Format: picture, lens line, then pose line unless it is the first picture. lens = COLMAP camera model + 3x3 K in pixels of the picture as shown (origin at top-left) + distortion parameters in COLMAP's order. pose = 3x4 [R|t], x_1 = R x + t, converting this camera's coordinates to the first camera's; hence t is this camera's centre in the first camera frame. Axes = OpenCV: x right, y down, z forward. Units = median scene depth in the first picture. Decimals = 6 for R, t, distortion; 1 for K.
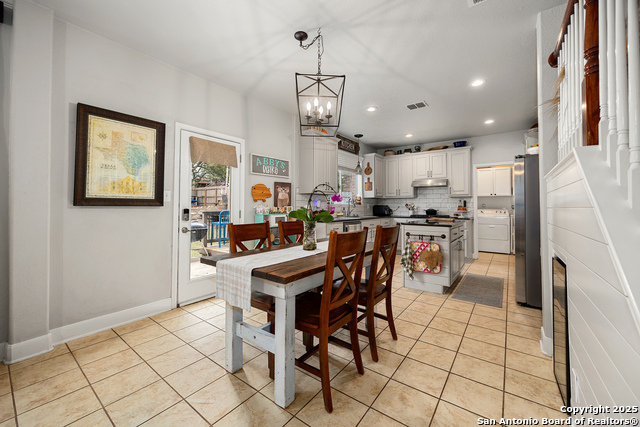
lens RADIAL K [[253.7, 0, 320.4], [0, 253.7, 199.7], [0, 0, 1]] dist [0.001316, -0.000001]
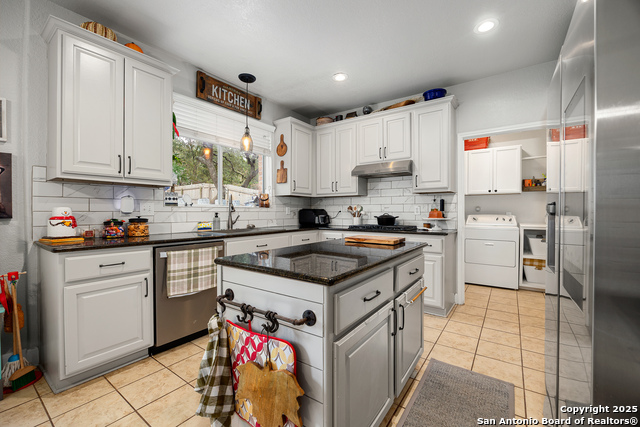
lens RADIAL K [[274.4, 0, 320.0], [0, 274.4, 213.5], [0, 0, 1]] dist [-0.001683, -0.000115]
pose [[0.999506, -0.003024, 0.031267, 0.370069], [0.001969, 0.999429, 0.033725, 0.016973], [-0.031351, -0.033647, 0.998942, 0.536804]]
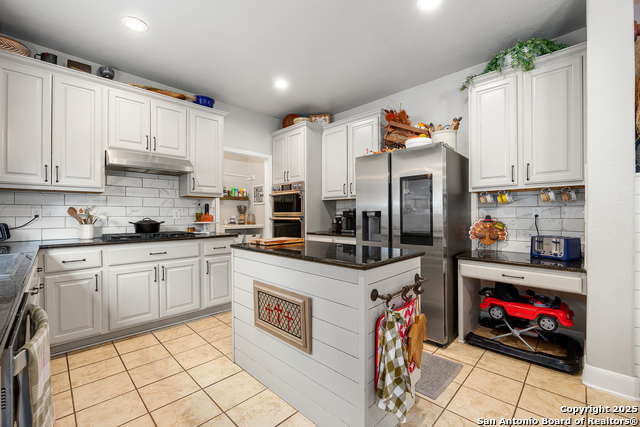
lens RADIAL K [[277.3, 0, 320.0], [0, 277.3, 213.5], [0, 0, 1]] dist [-0.001281, -0.000241]
pose [[0.112745, 0.001996, 0.993622, -0.033458], [-0.022980, 0.999736, 0.000599, 0.024036], [-0.993358, -0.022901, 0.112761, 0.875059]]
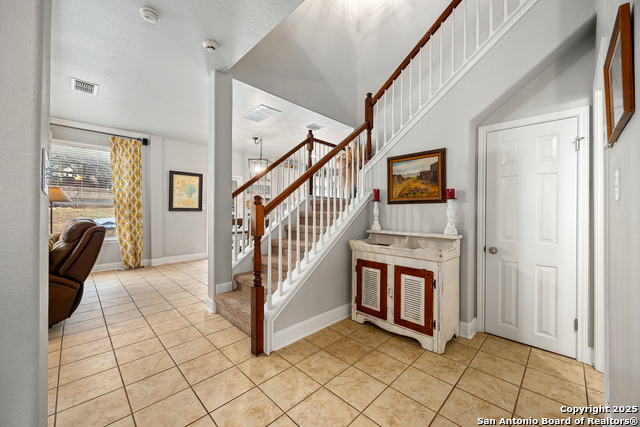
lens RADIAL K [[246.4, 0, 321.6], [0, 246.4, 211.9], [0, 0, 1]] dist [0.000180, -0.000293]
pose [[0.991245, 0.002316, -0.132015, 0.459814], [0.000781, 0.999726, 0.023405, -0.012182], [0.132033, -0.023303, 0.990971, -0.655337]]
